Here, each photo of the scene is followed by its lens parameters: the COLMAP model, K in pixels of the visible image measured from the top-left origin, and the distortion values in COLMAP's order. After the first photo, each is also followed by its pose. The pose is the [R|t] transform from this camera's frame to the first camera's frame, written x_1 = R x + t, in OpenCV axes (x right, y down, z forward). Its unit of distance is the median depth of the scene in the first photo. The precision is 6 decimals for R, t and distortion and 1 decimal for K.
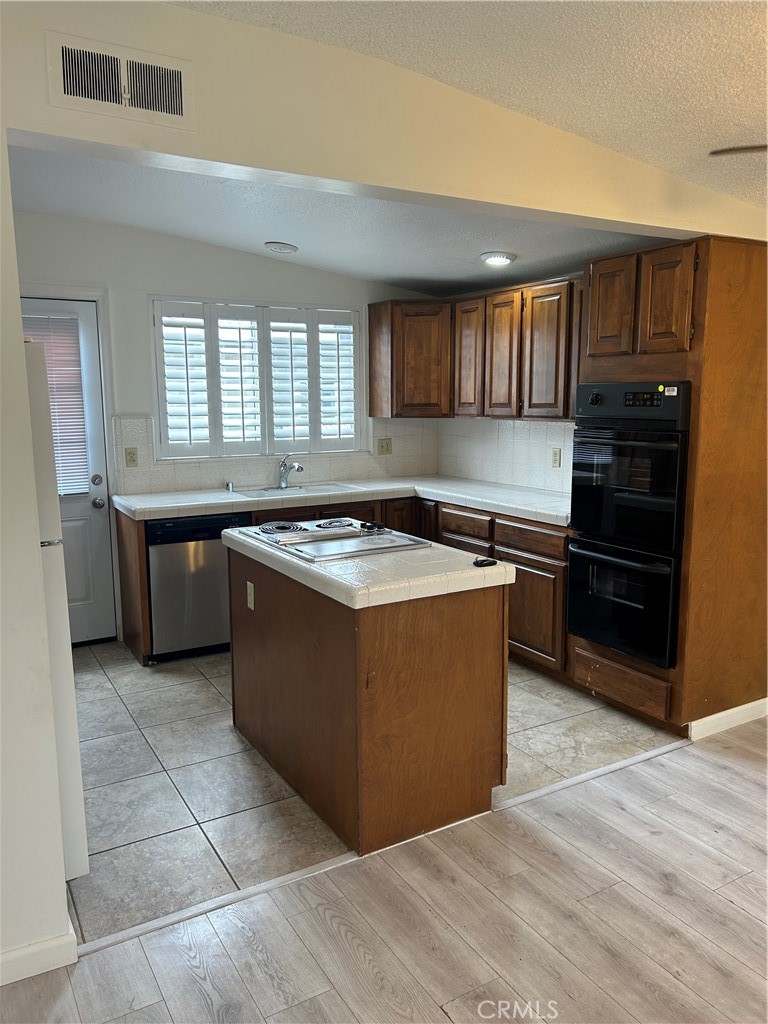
lens RADIAL K [[779.1, 0, 384.4], [0, 779.1, 512.9], [0, 0, 1]] dist [0.062071, -0.074366]
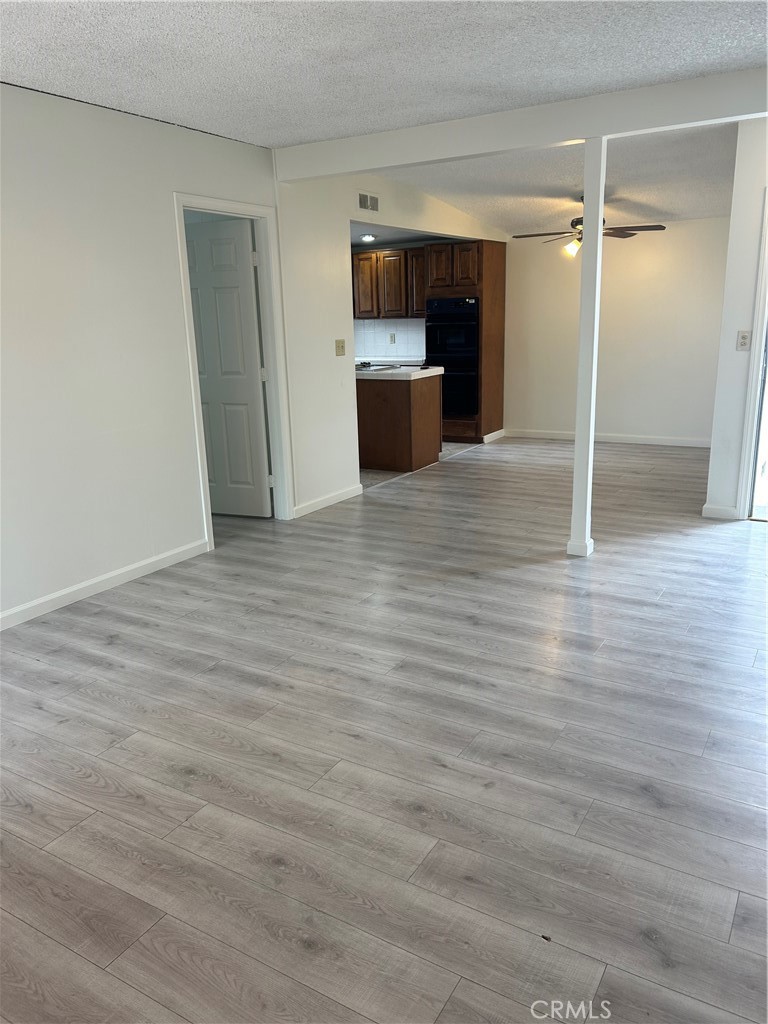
lens RADIAL K [[779.1, 0, 382.6], [0, 779.1, 511.1], [0, 0, 1]] dist [0.062071, -0.074366]
pose [[0.881333, -0.138792, 0.451652, -1.049606], [0.097182, 0.988694, 0.114188, 0.185087], [-0.462394, -0.056746, 0.884857, -1.064961]]
